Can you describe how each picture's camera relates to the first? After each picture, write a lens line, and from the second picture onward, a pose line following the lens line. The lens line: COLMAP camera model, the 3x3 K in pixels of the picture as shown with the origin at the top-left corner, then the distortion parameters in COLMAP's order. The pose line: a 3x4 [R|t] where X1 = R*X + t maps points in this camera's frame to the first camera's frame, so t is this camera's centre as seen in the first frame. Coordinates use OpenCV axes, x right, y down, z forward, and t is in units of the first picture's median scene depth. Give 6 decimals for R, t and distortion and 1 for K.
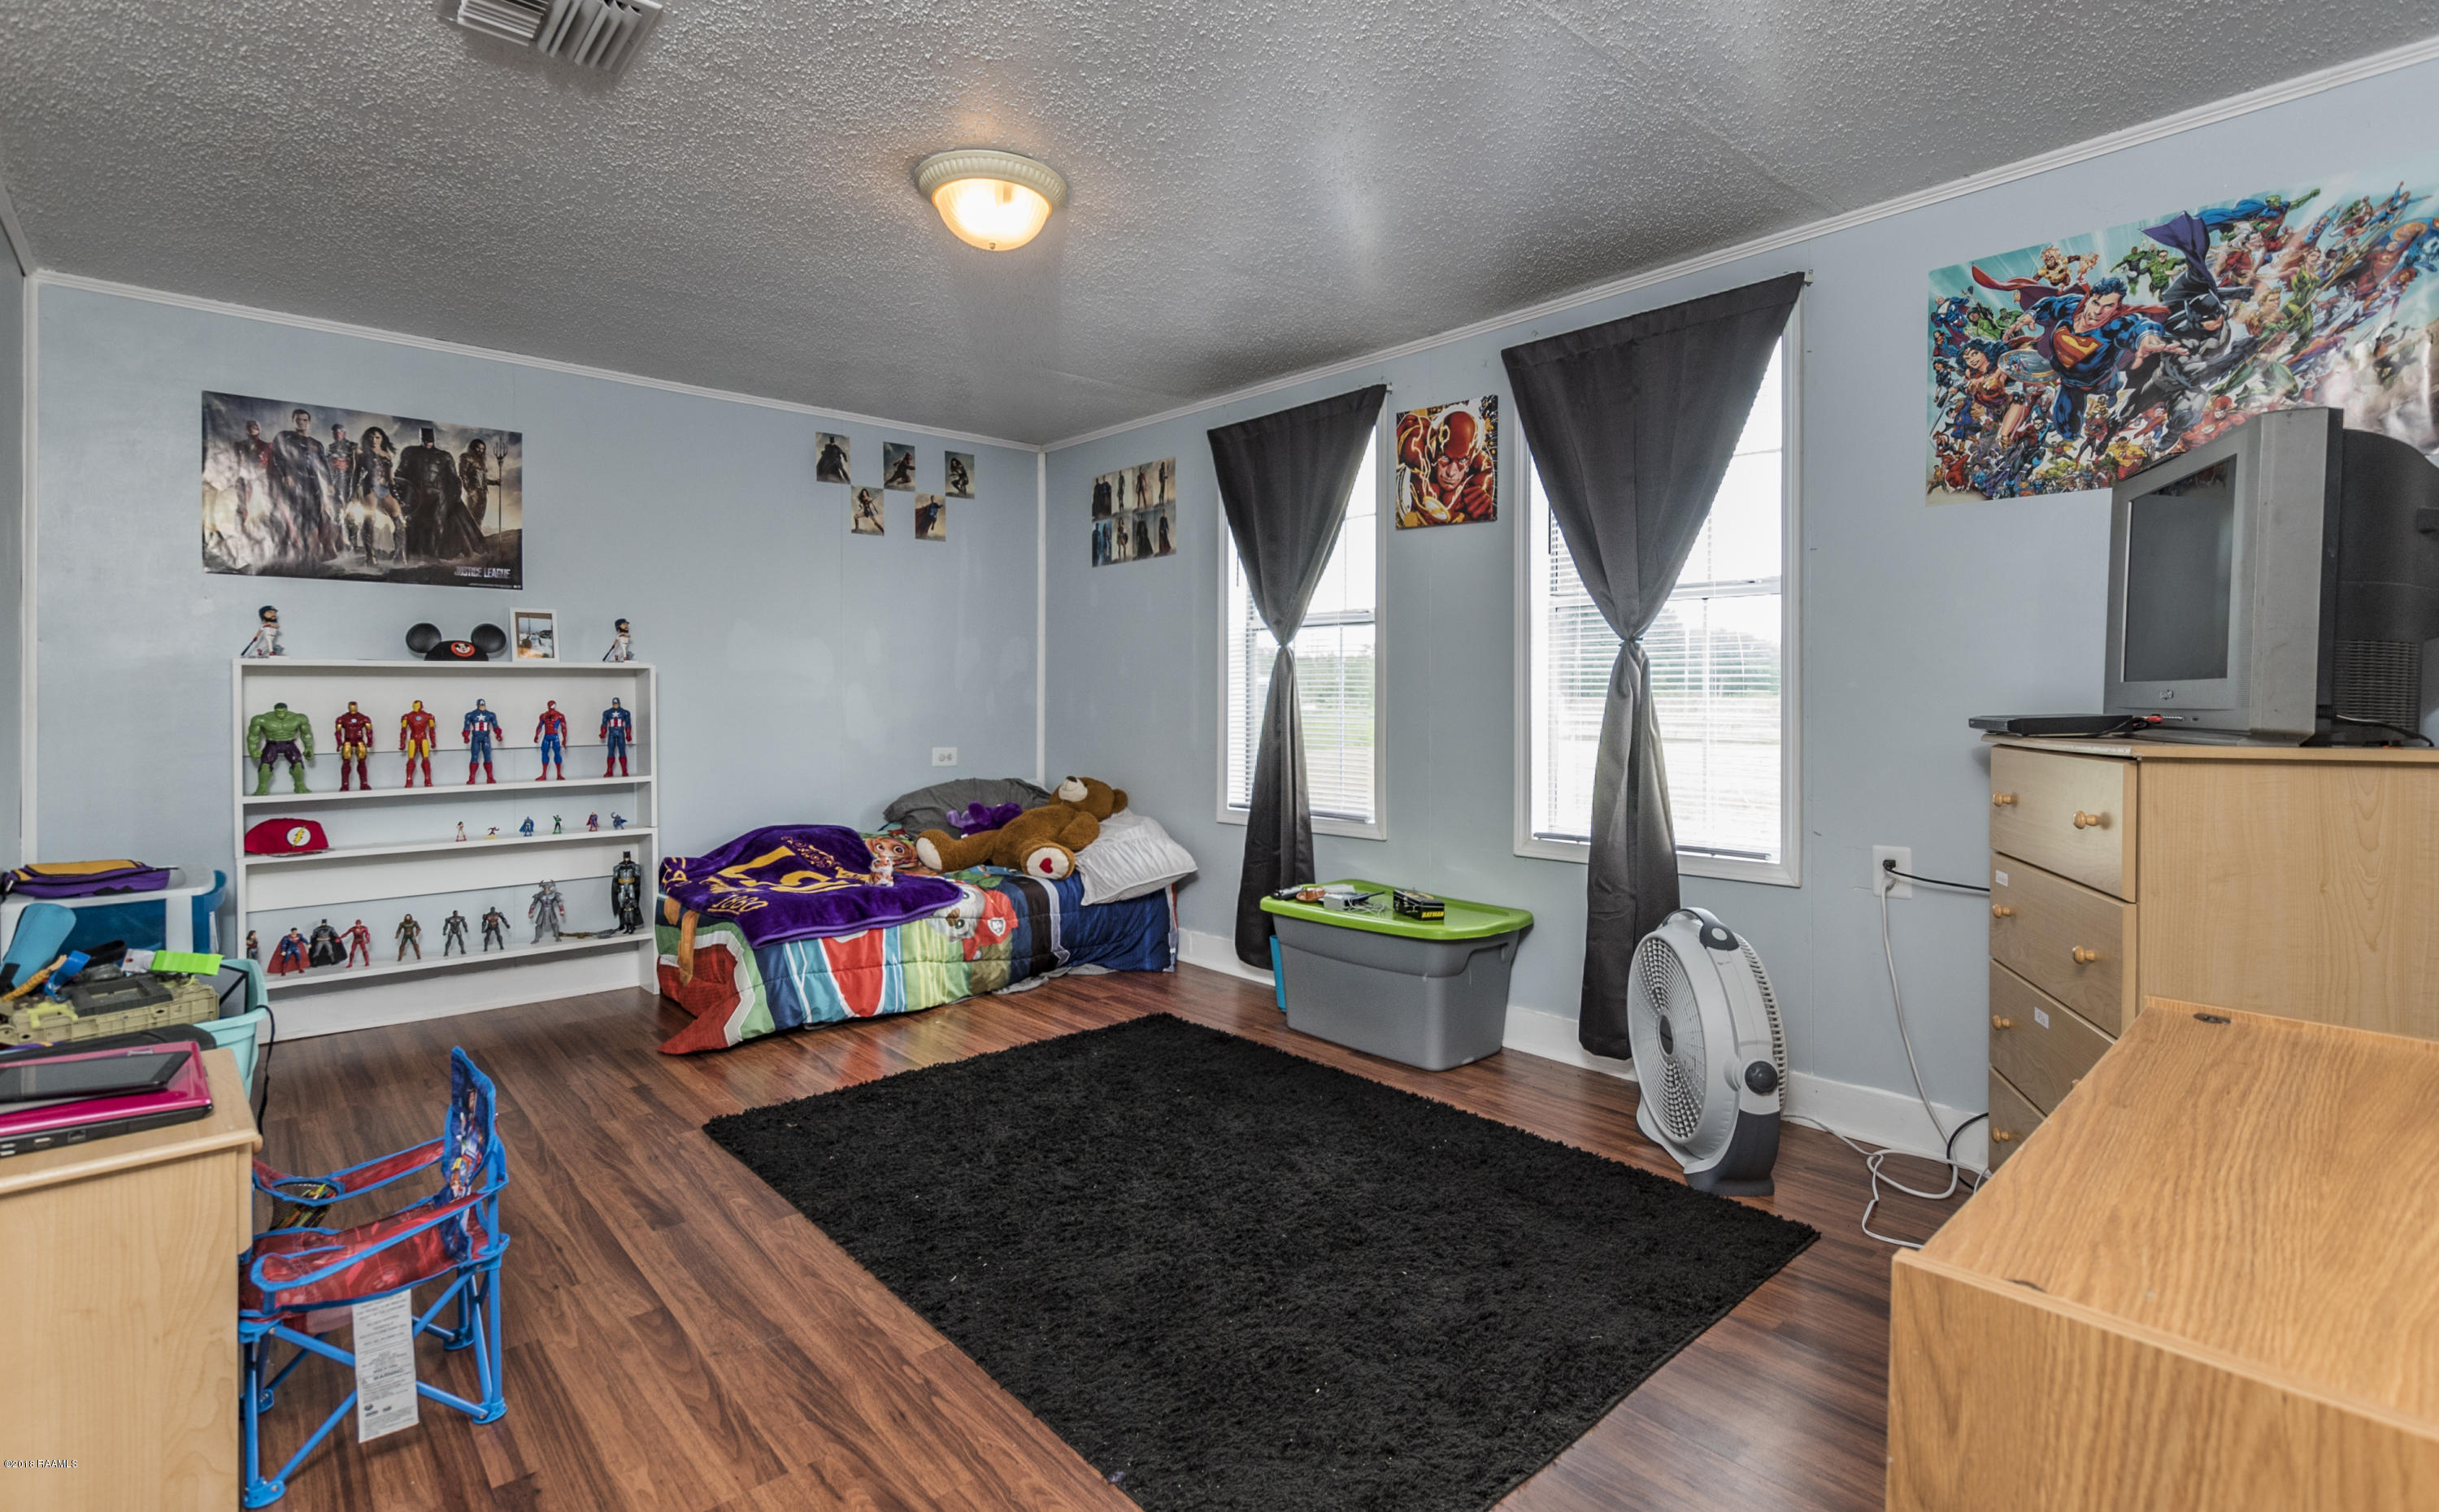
lens RADIAL K [[1116.0, 0, 1216.7], [0, 1116.0, 742.6], [0, 0, 1]] dist [-0.004243, -0.000742]
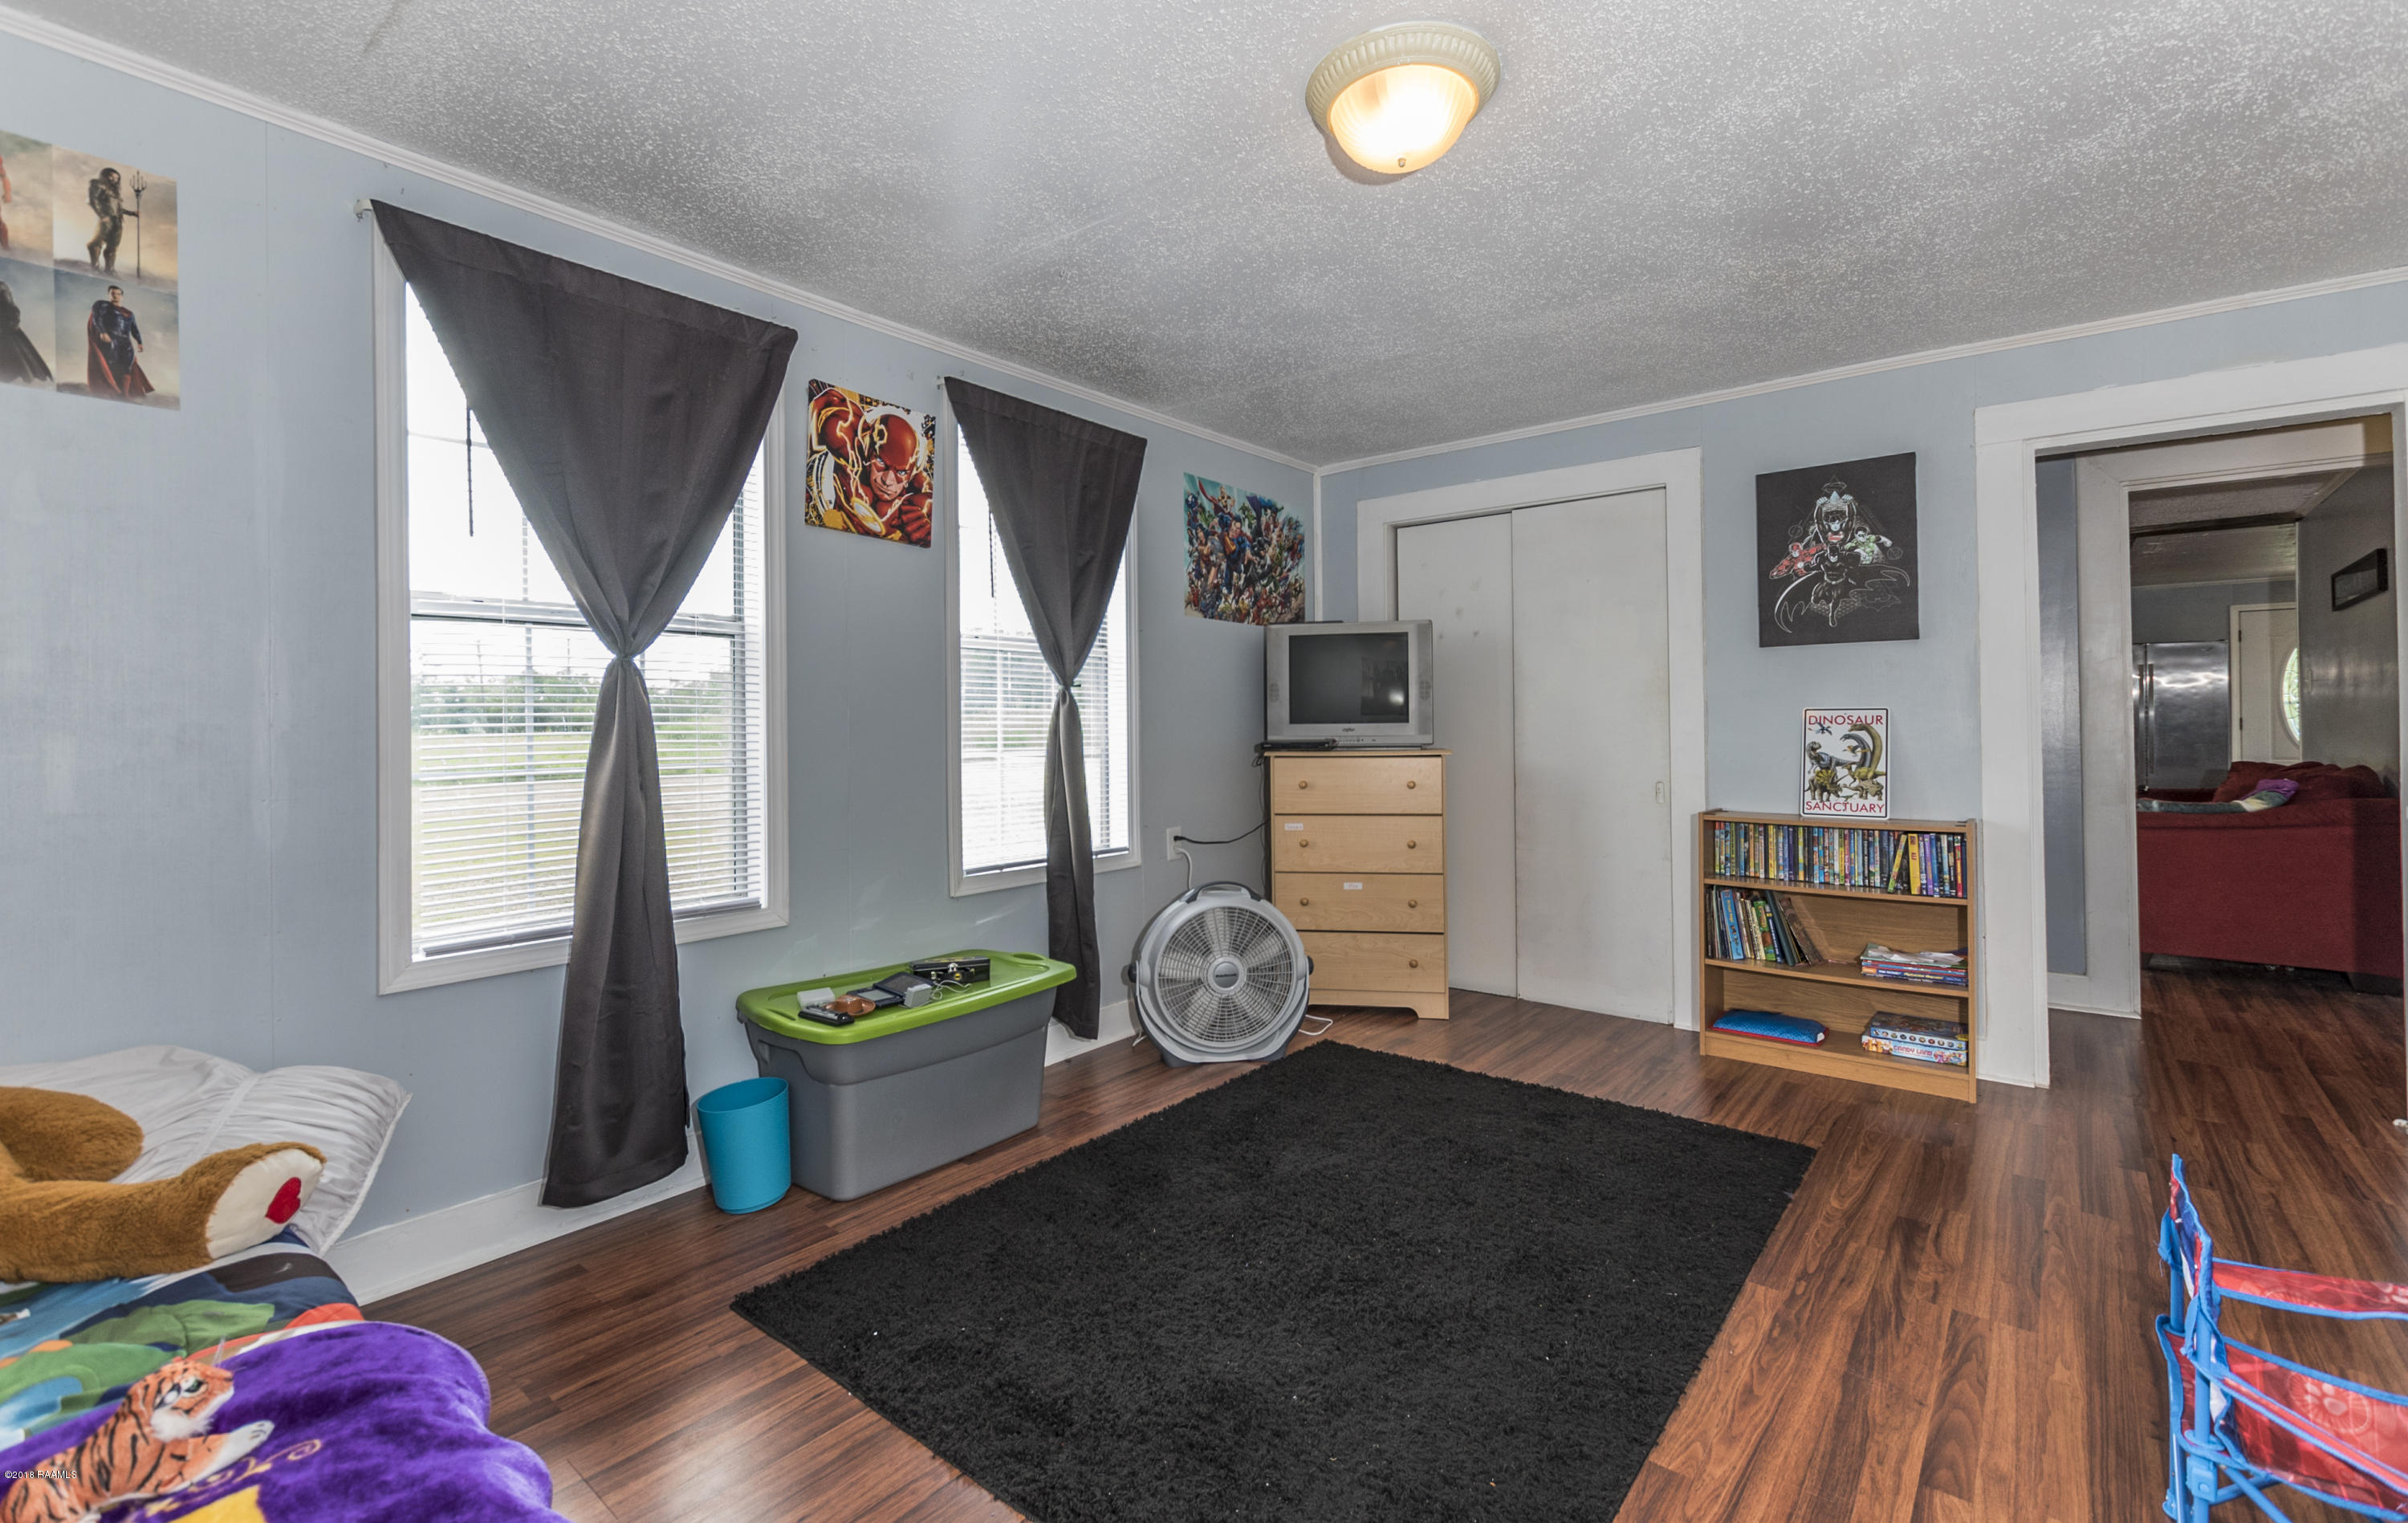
lens RADIAL K [[1044.1, 0, 1200.6], [0, 1044.1, 744.3], [0, 0, 1]] dist [0.003034, 0.000264]
pose [[-0.149411, -0.015480, 0.988654, -0.921568], [0.046349, 0.998669, 0.022641, -0.059841], [-0.987688, 0.049205, -0.148495, 1.270171]]
